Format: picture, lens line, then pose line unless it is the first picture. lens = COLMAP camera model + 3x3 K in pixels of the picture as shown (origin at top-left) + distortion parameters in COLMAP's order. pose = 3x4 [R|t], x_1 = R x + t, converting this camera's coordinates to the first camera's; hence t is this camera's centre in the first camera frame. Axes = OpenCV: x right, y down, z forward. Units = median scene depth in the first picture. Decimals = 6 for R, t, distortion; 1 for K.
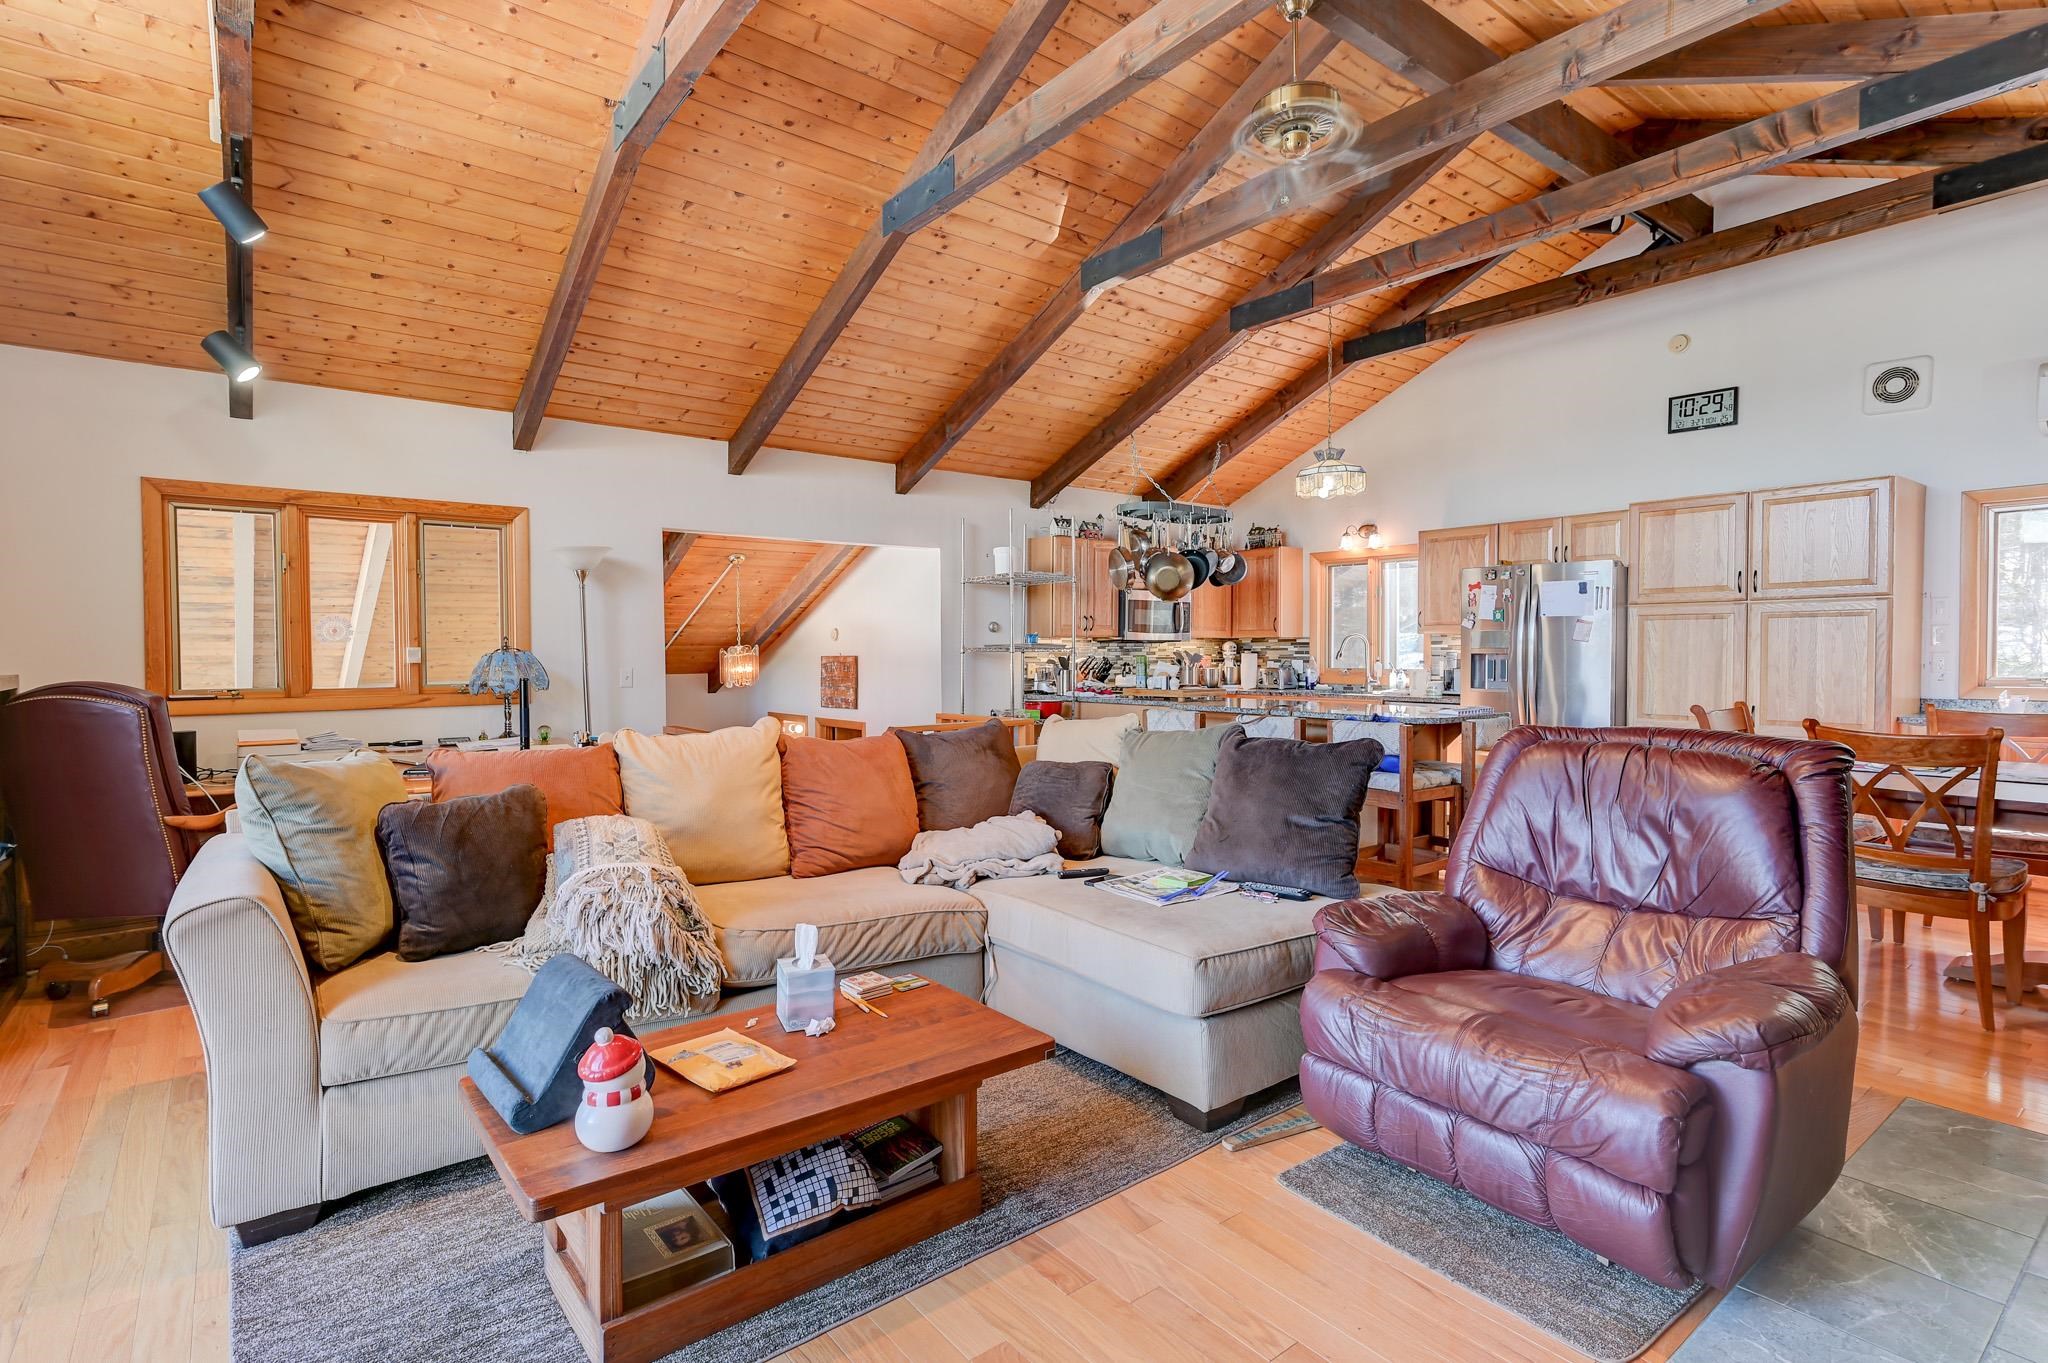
lens RADIAL K [[1016.8, 0, 1021.6], [0, 1016.8, 677.9], [0, 0, 1]] dist [0.004332, 0.000823]
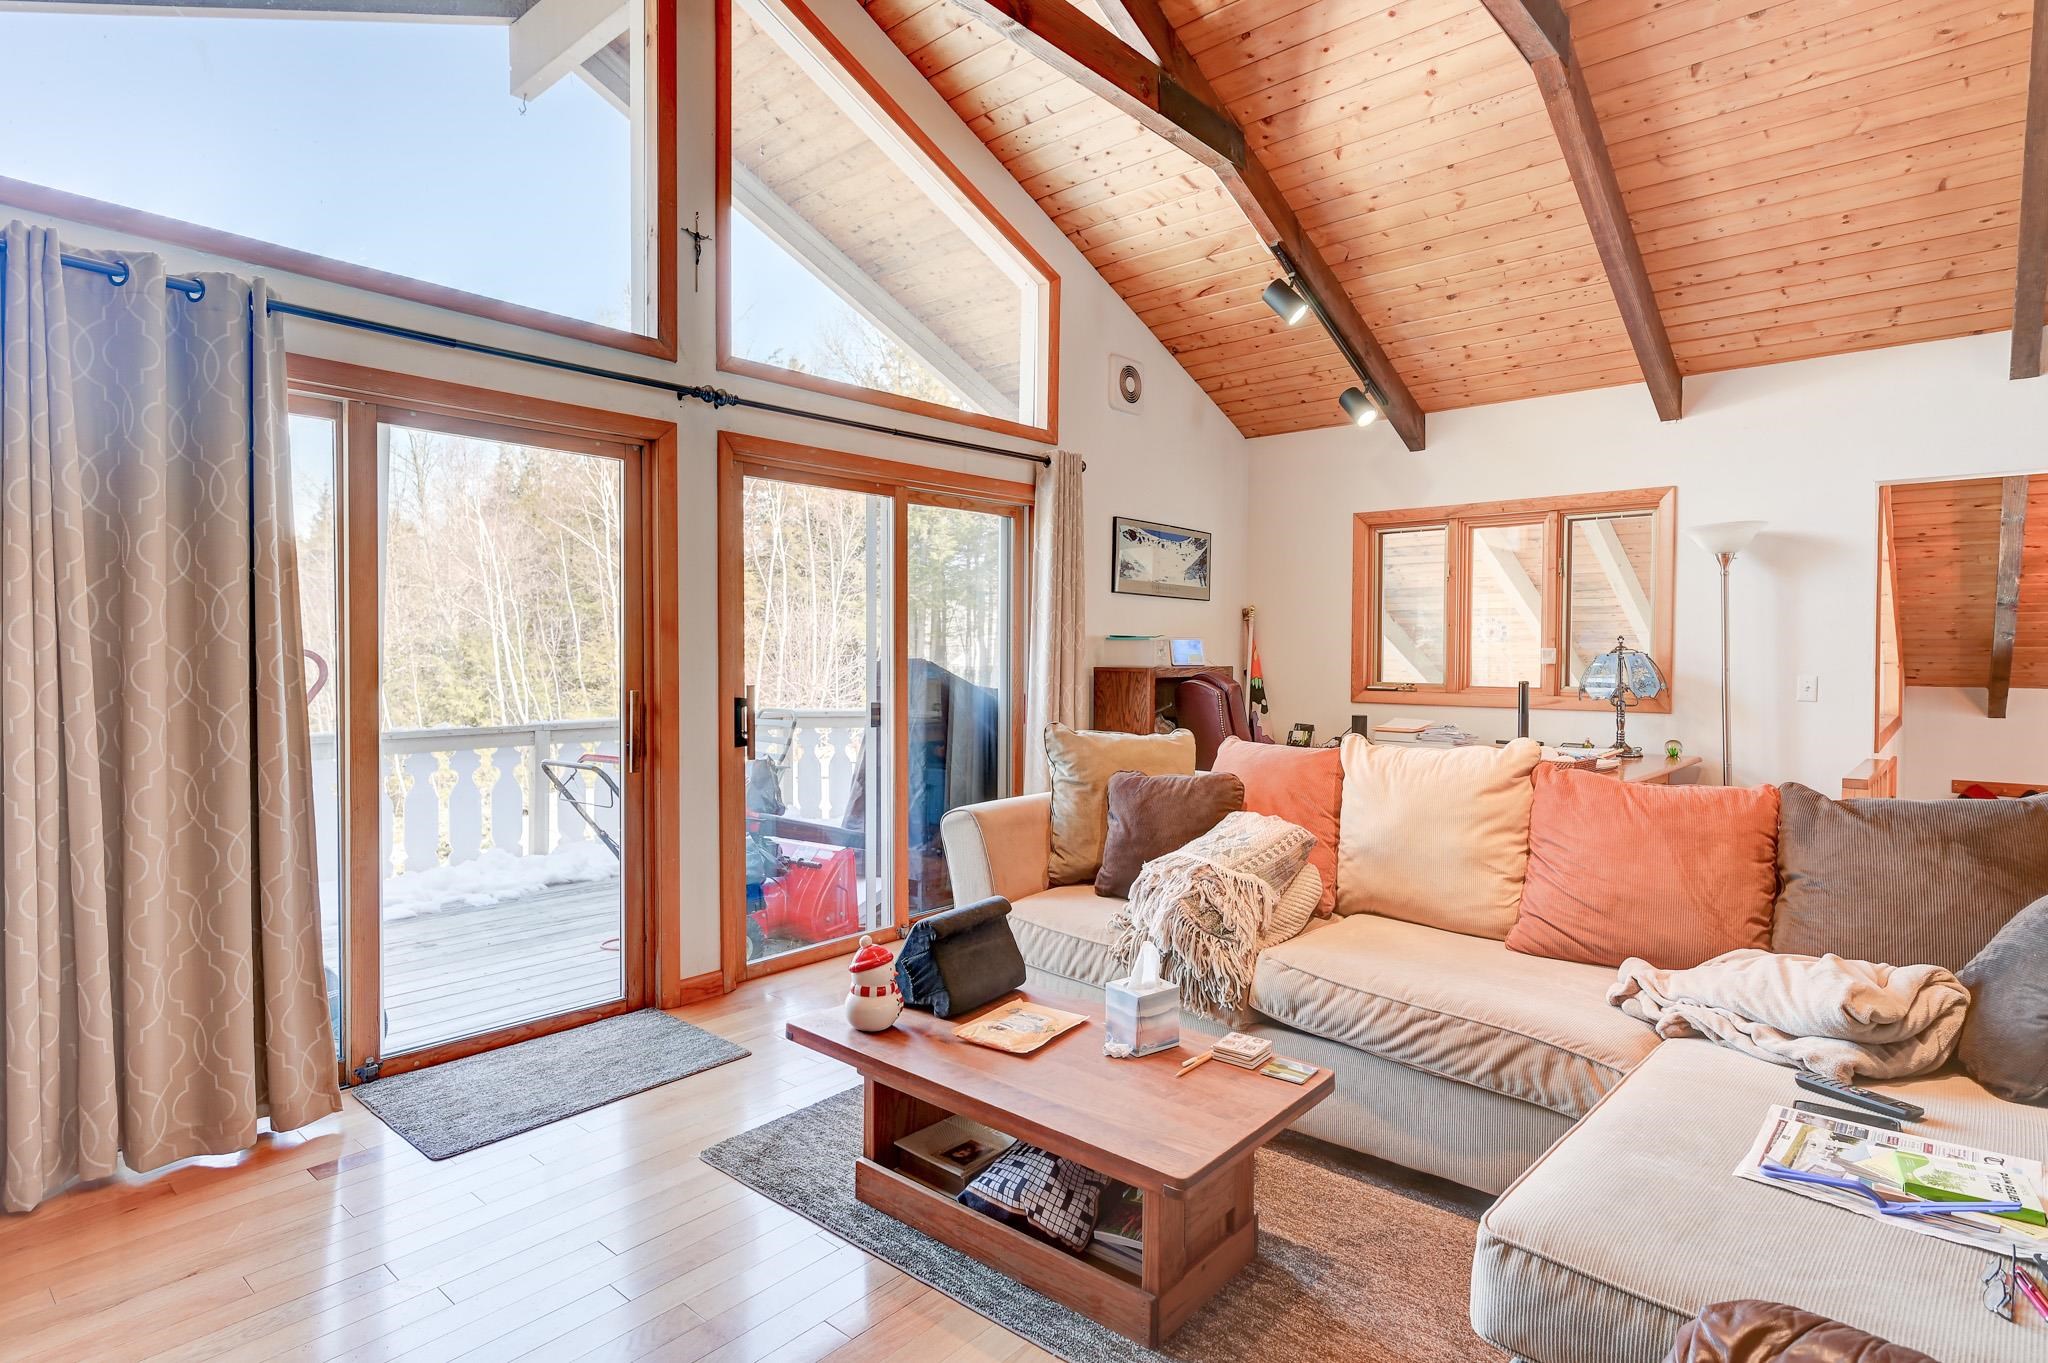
lens RADIAL K [[1059.2, 0, 1011.0], [0, 1059.2, 674.7], [0, 0, 1]] dist [0.004672, 0.001694]
pose [[0.174987, 0.026906, -0.984203, 0.341607], [-0.029148, 0.999330, 0.022137, -0.011764], [0.984139, 0.024814, 0.175654, 0.327679]]
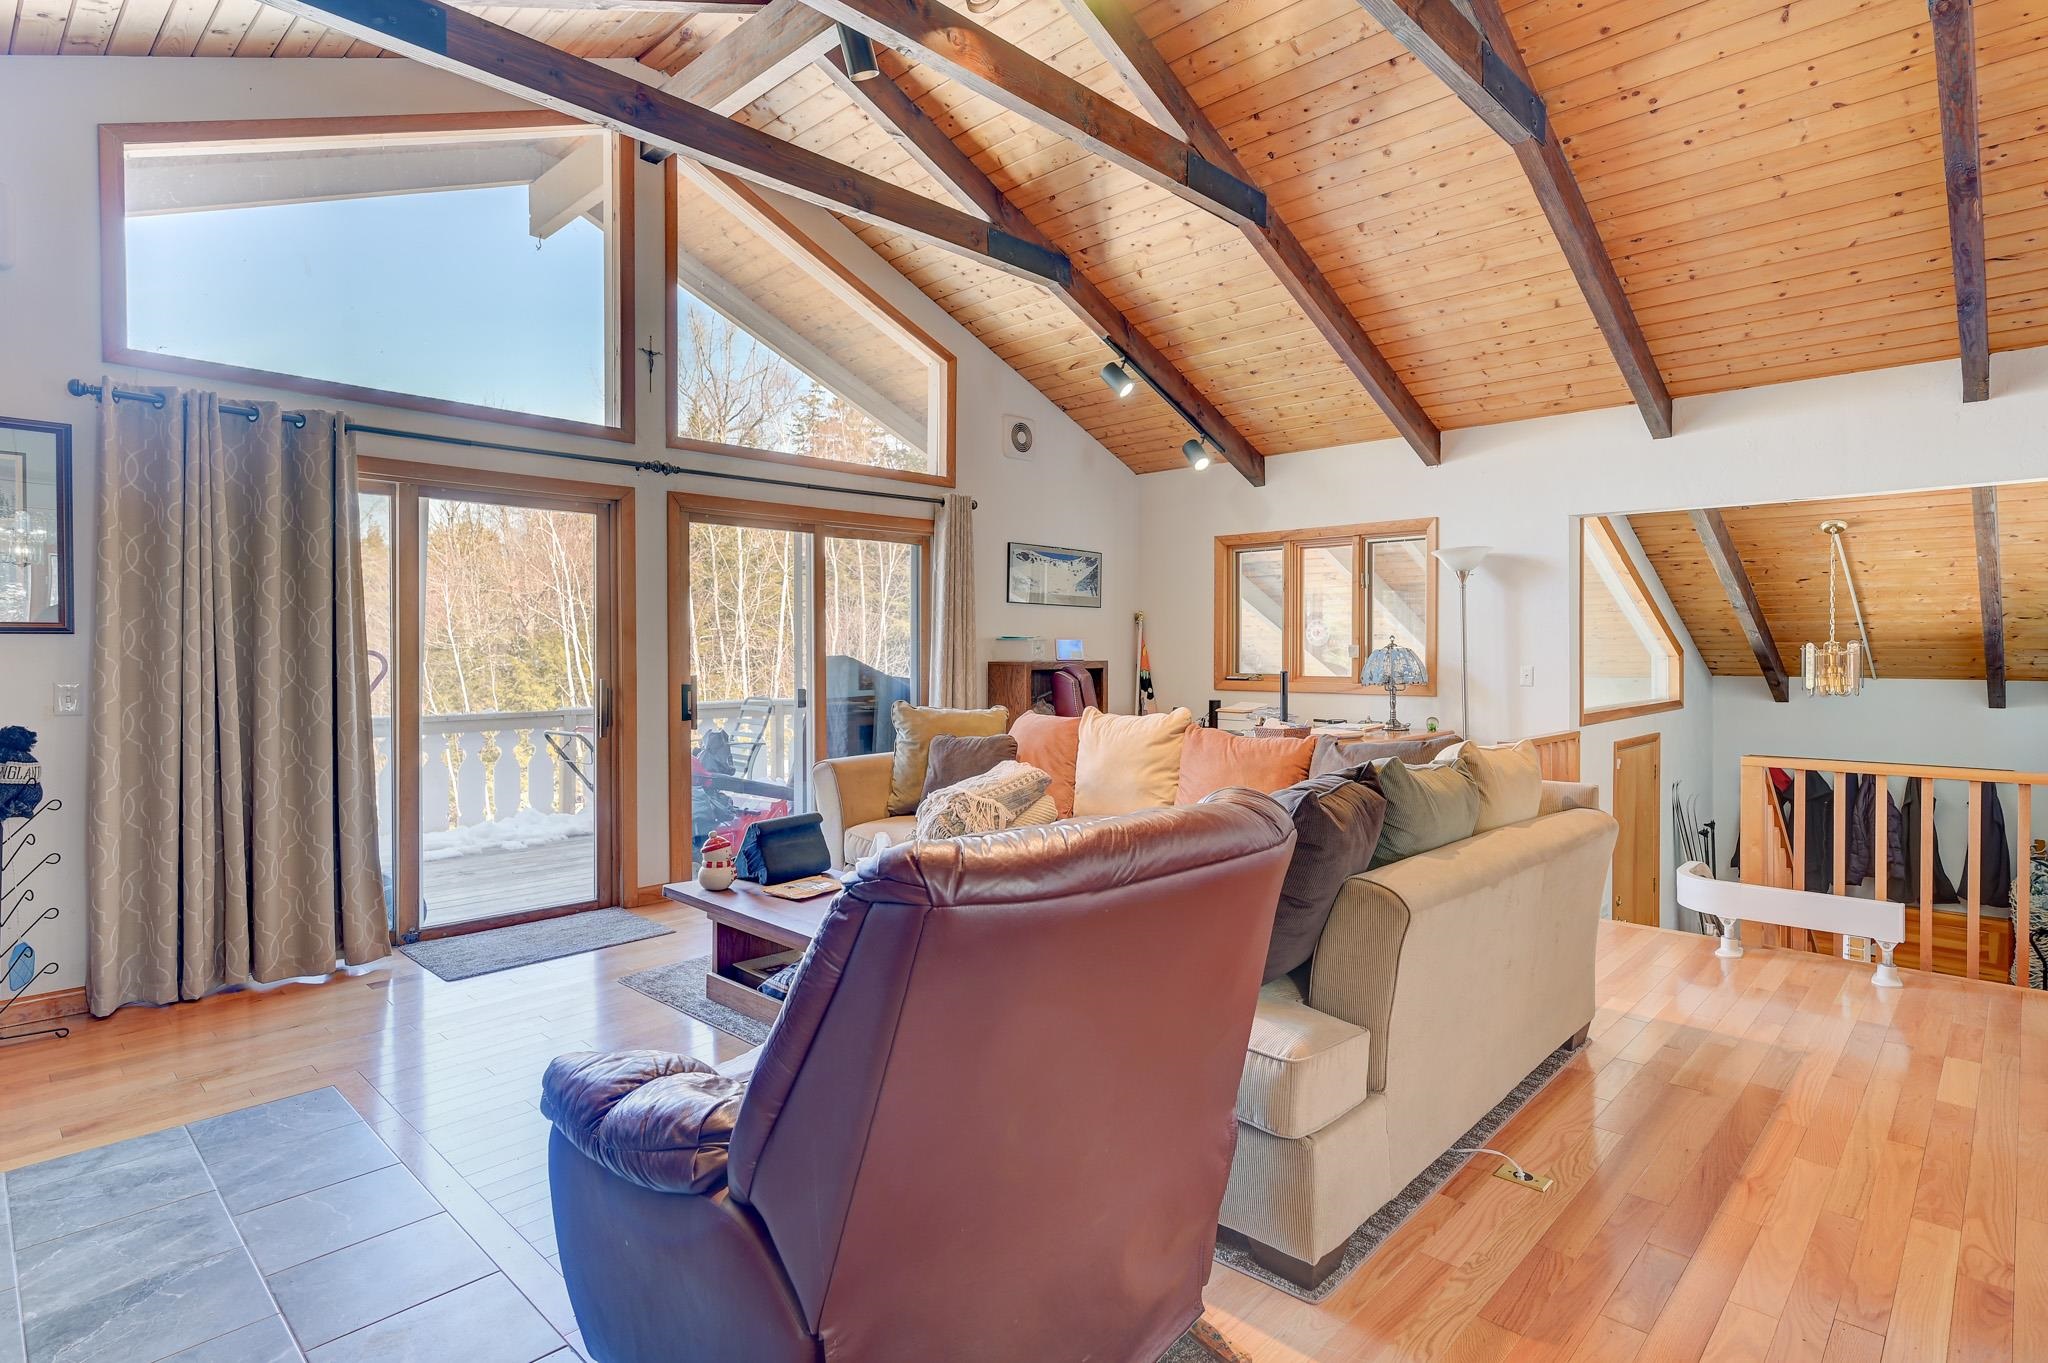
lens RADIAL K [[1016.8, 0, 1028.3], [0, 1016.8, 658.5], [0, 0, 1]] dist [0.004332, 0.000823]
pose [[0.143632, 0.013937, -0.989533, 0.599564], [-0.024844, 0.999636, 0.010474, -0.016996], [0.989319, 0.023080, 0.143926, 0.460237]]
